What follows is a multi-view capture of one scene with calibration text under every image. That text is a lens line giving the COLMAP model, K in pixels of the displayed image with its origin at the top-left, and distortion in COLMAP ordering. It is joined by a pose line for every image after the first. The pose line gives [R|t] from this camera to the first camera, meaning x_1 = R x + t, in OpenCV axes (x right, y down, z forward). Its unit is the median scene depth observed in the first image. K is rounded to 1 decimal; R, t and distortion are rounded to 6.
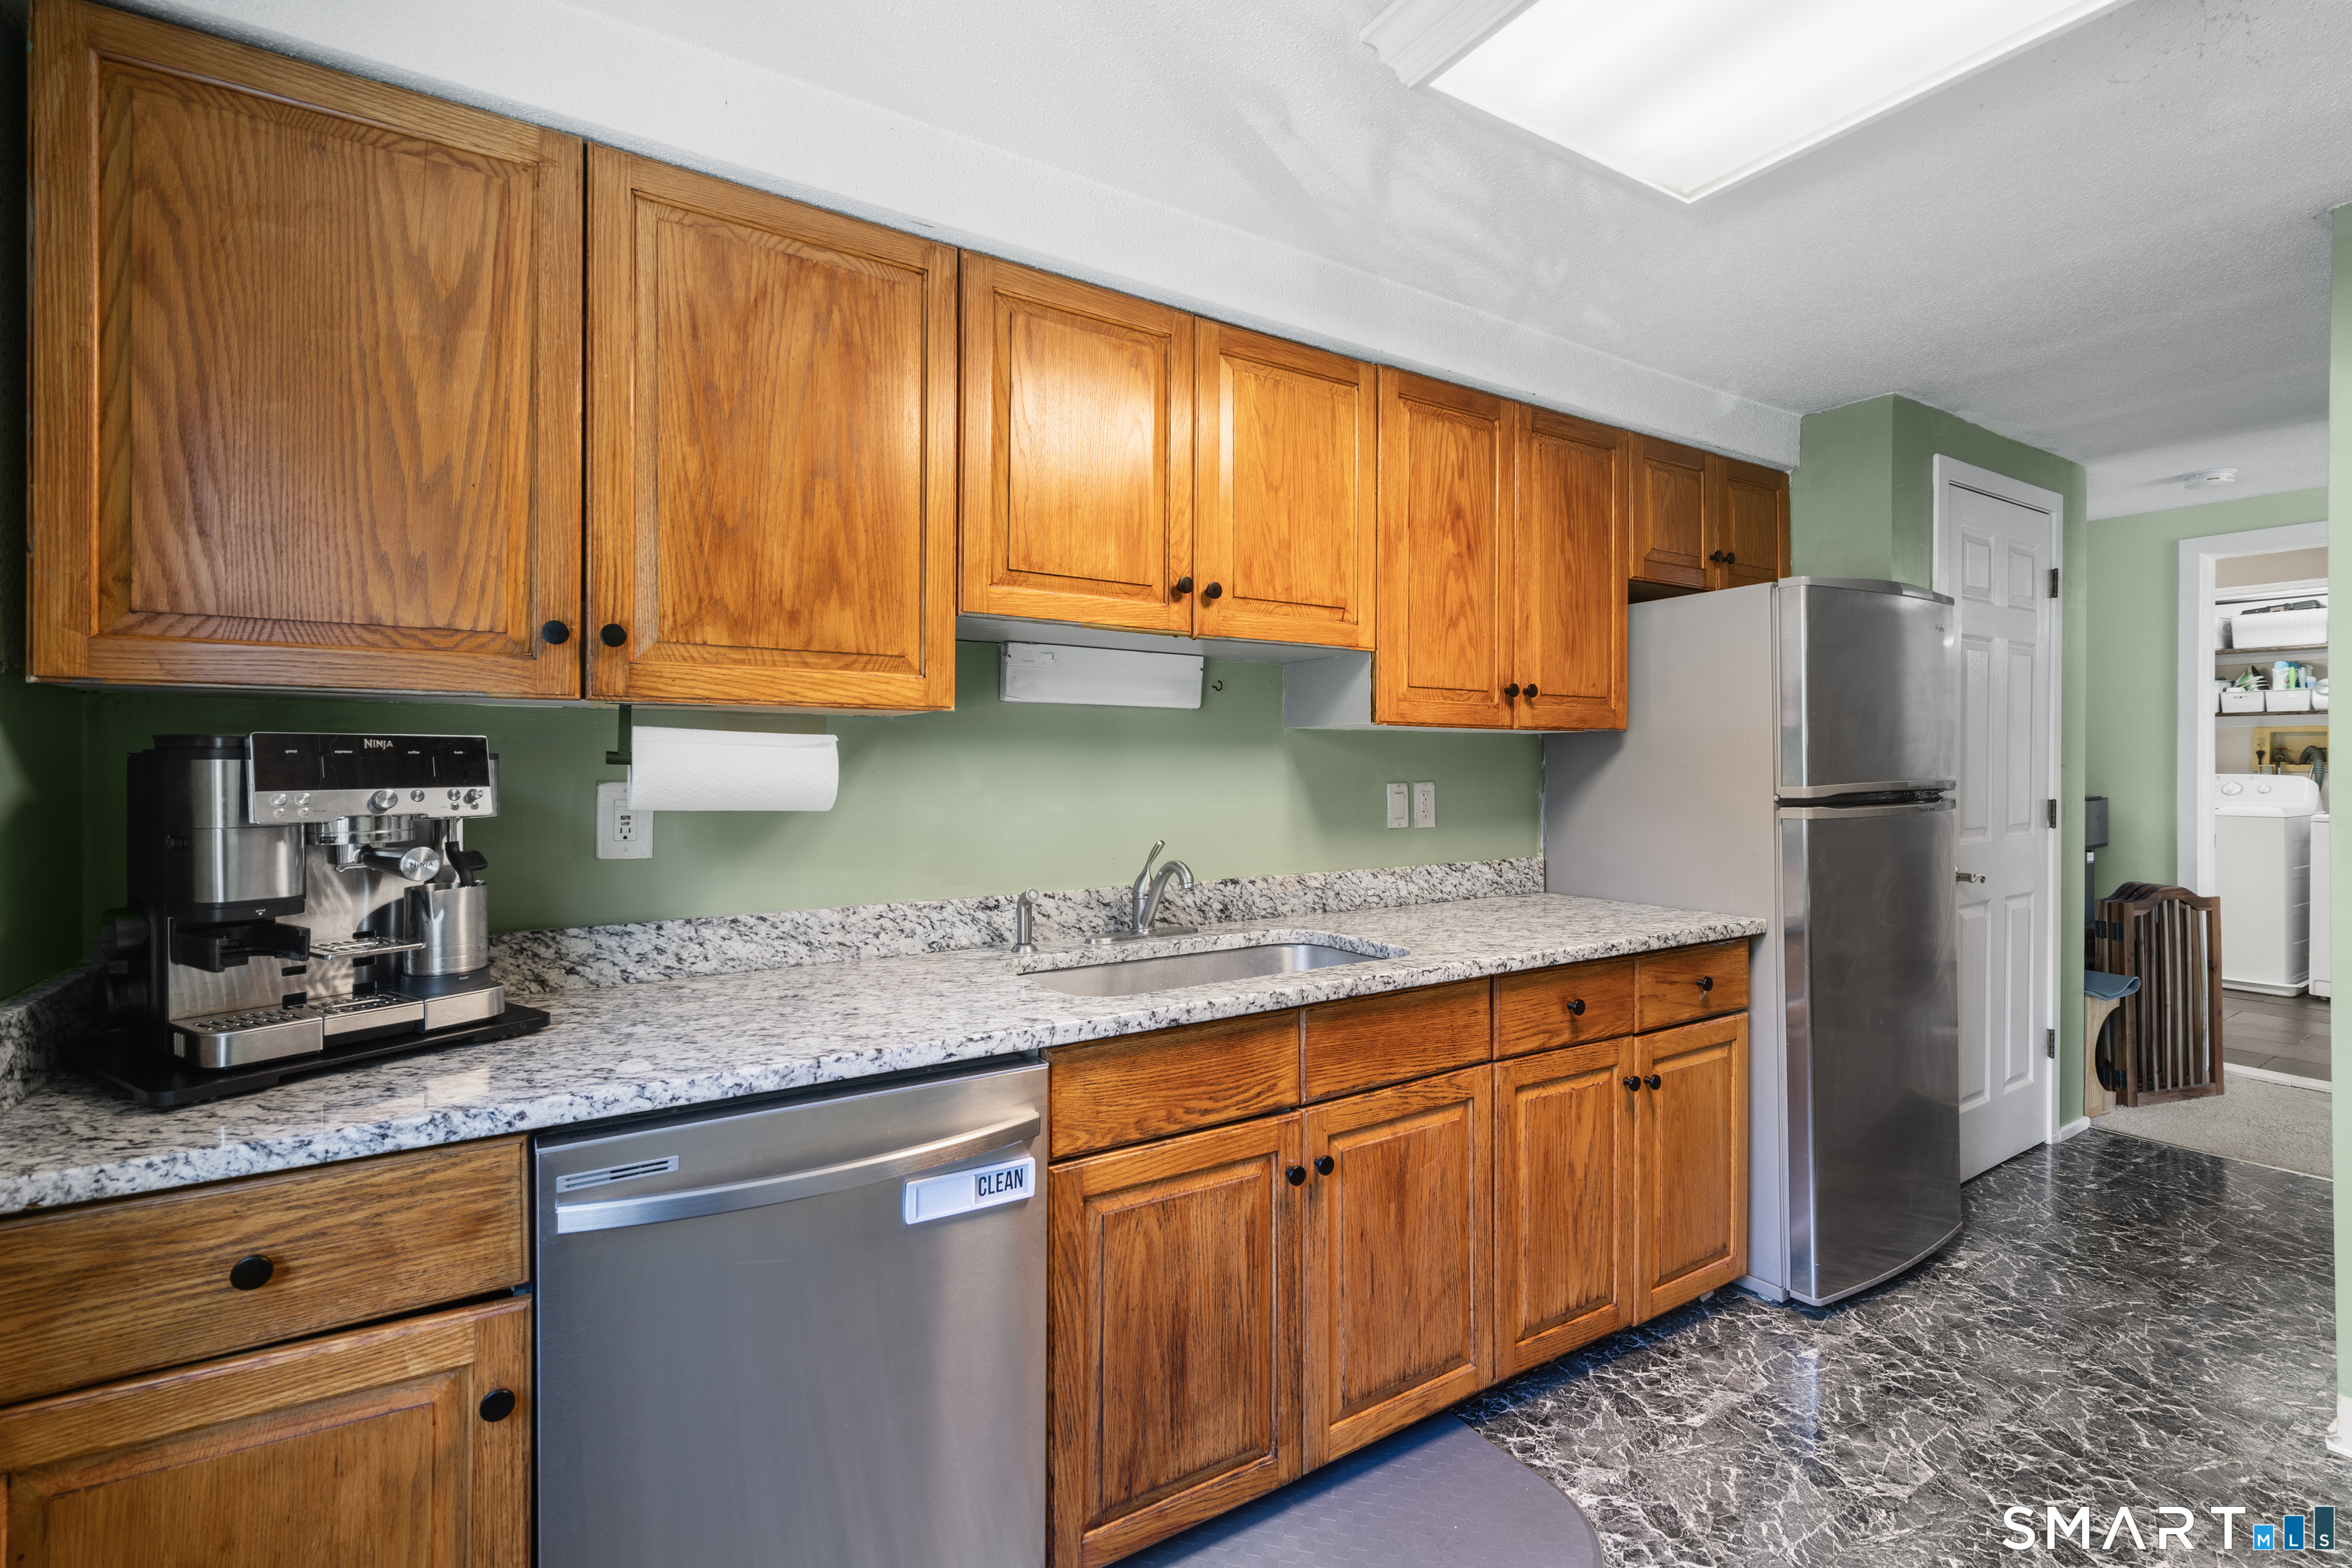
lens RADIAL K [[1072.0, 0, 1177.1], [0, 1072.0, 770.9], [0, 0, 1]] dist [-0.000288, 0.003124]
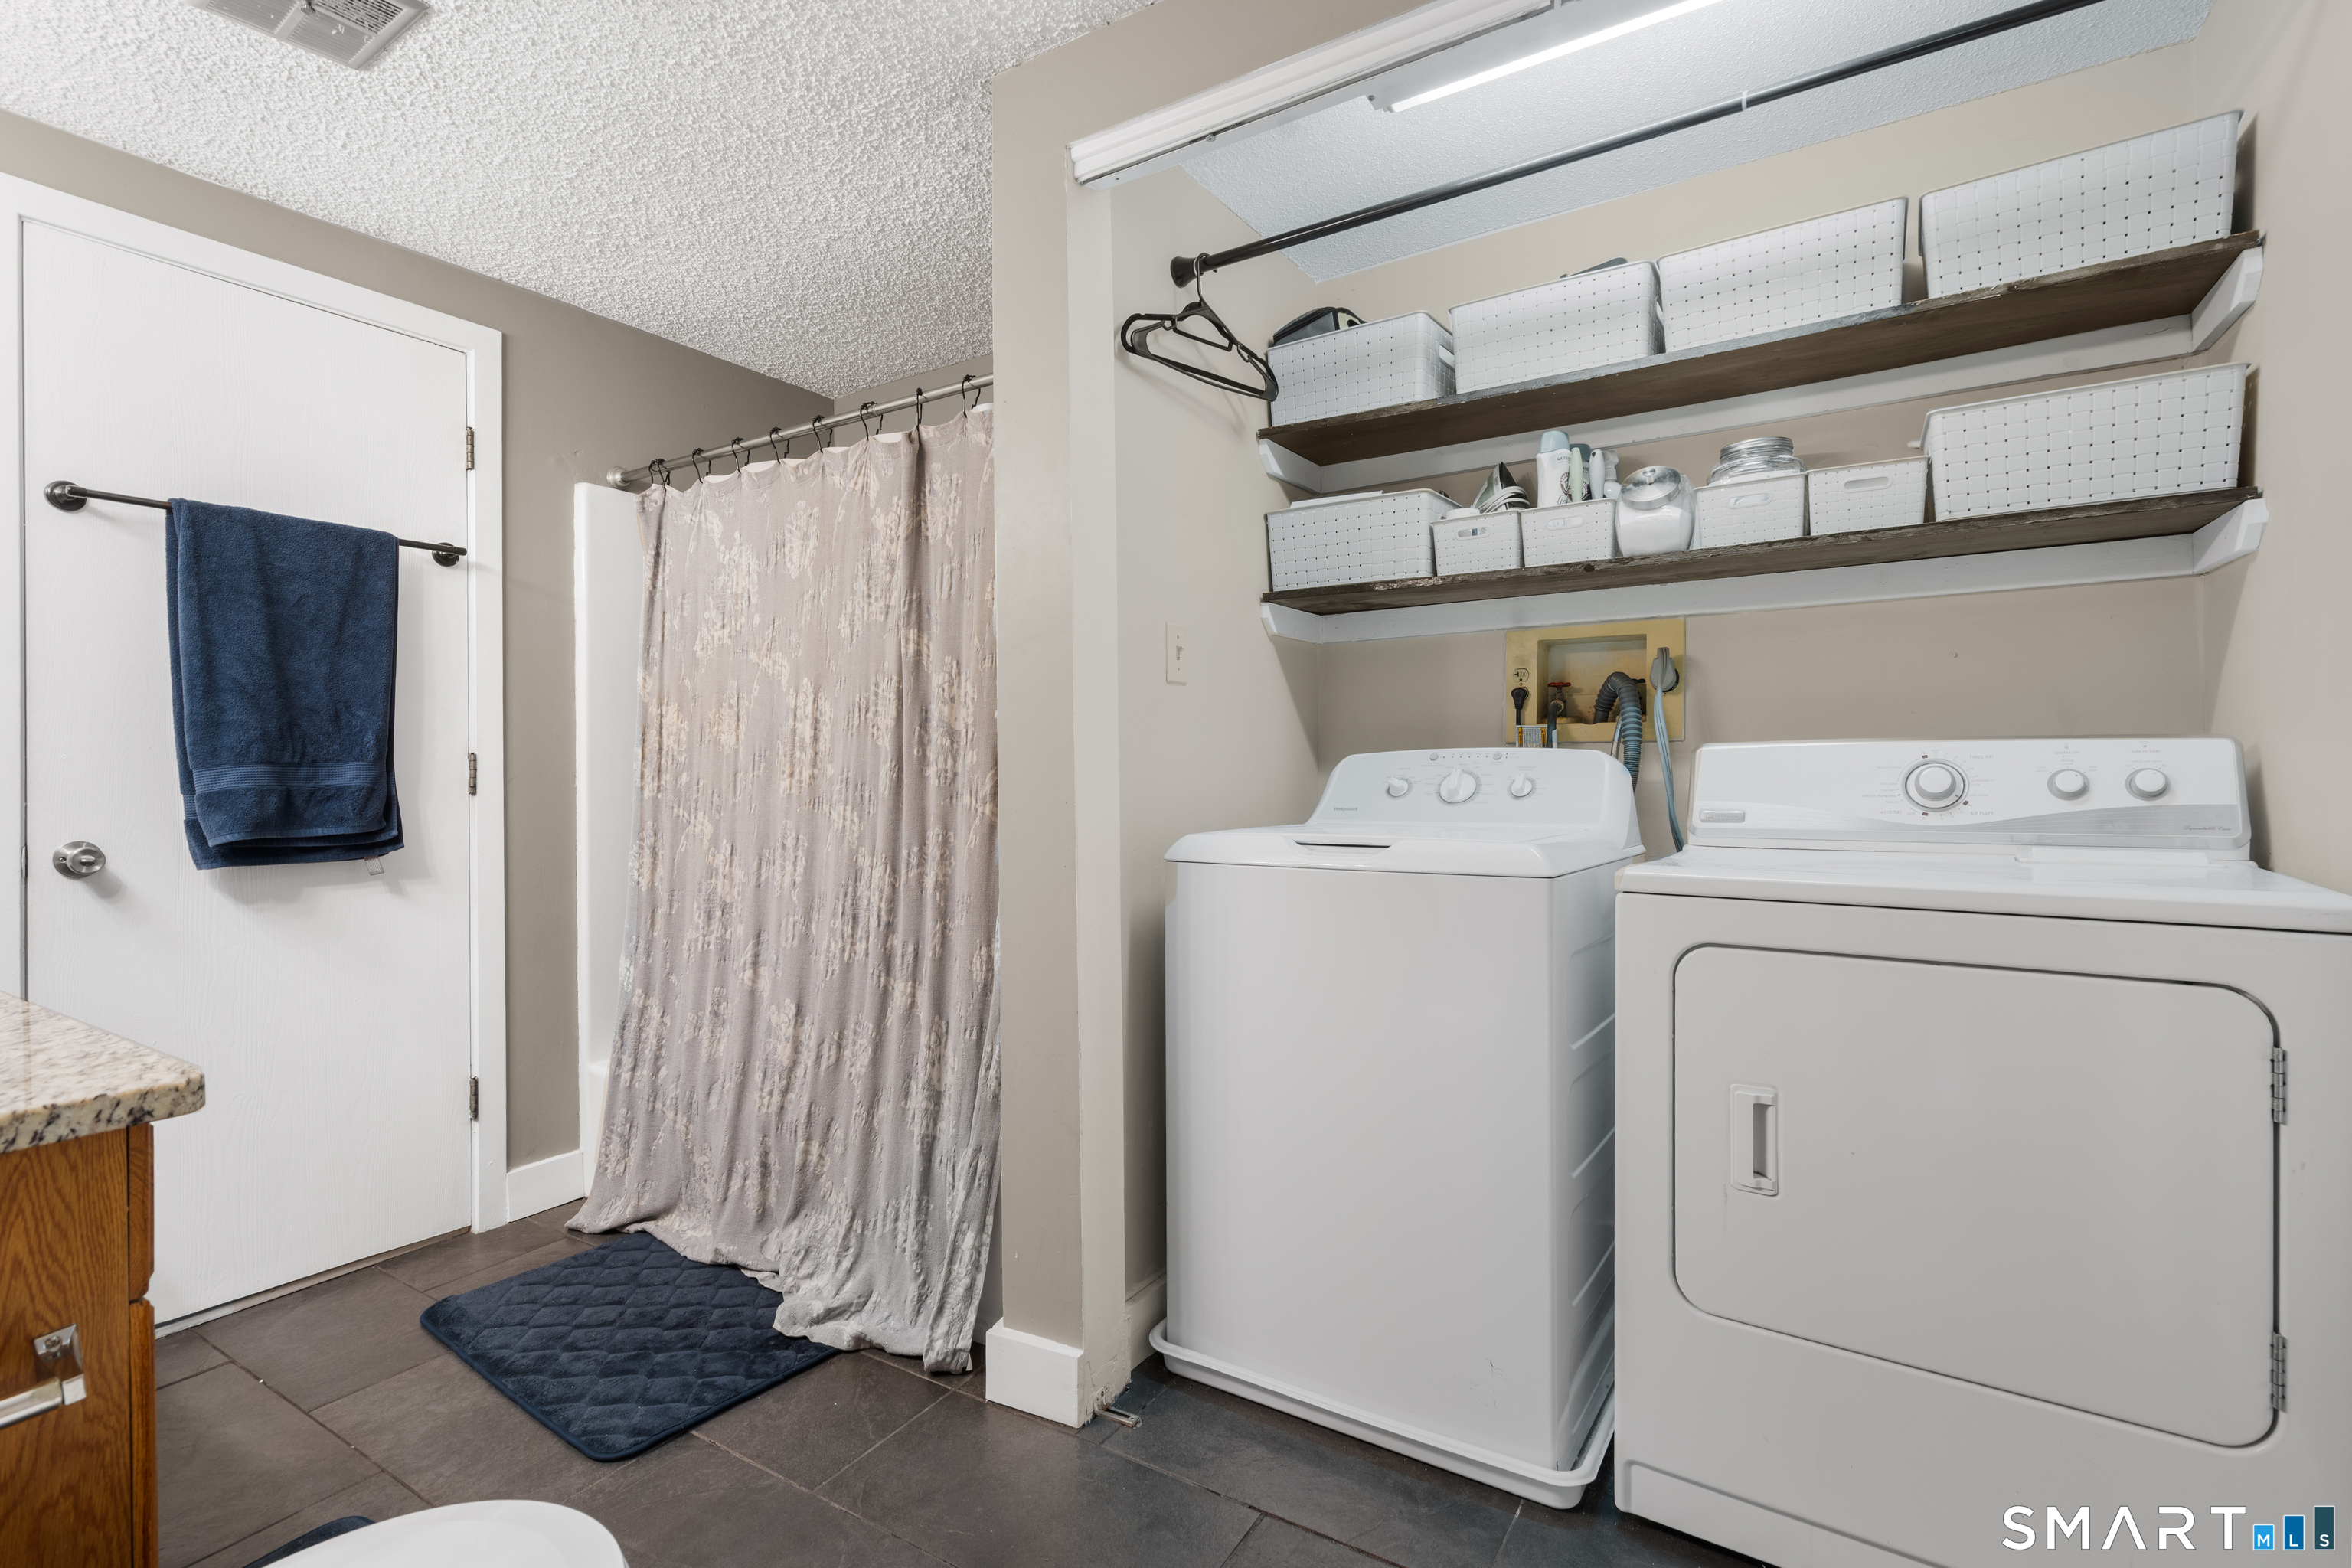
lens RADIAL K [[1072.0, 0, 1181.5], [0, 1072.0, 787.8], [0, 0, 1]] dist [-0.000288, 0.003124]
pose [[0.911567, 0.001221, 0.411149, 1.882718], [0.002178, 0.999967, -0.007798, 0.049463], [-0.411145, 0.008004, 0.911535, 1.782528]]
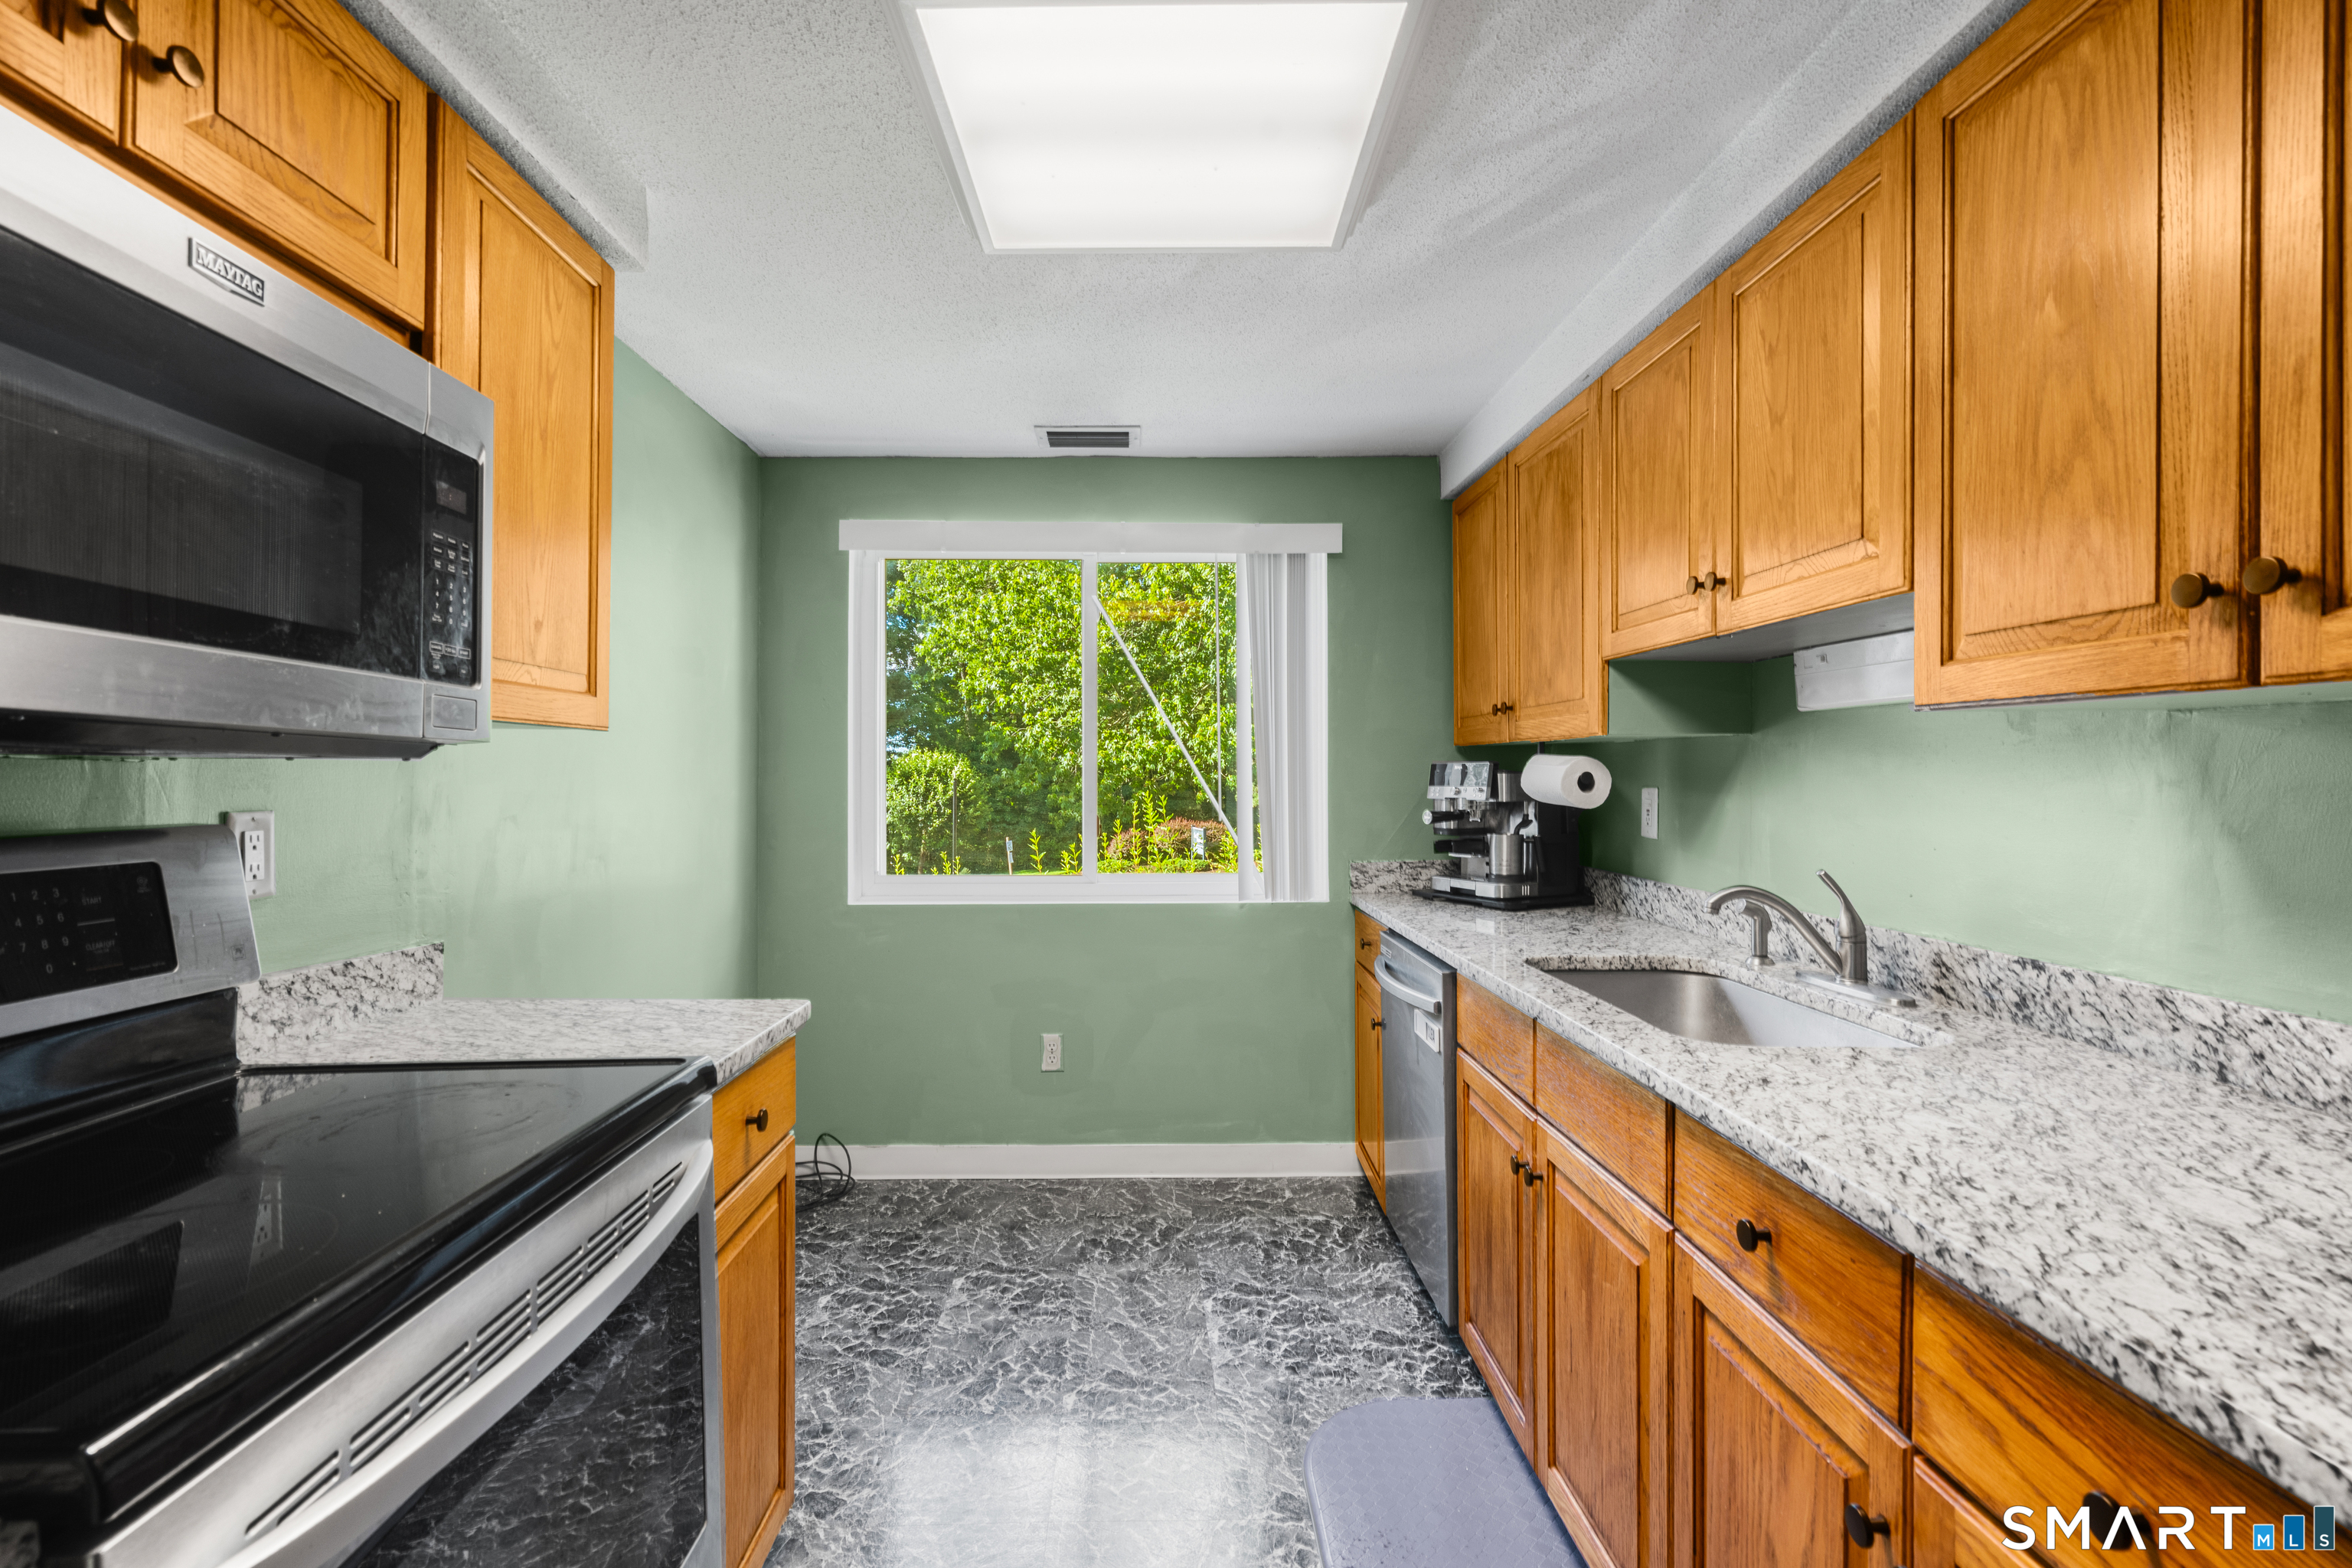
lens RADIAL K [[1072.0, 0, 1181.9], [0, 1072.0, 775.0], [0, 0, 1]] dist [-0.000288, 0.003124]
pose [[-0.510389, 0.001326, -0.859943, 0.910725], [-0.003869, 0.999985, 0.003839, -0.008654], [0.859935, 0.005286, -0.510376, 0.961069]]
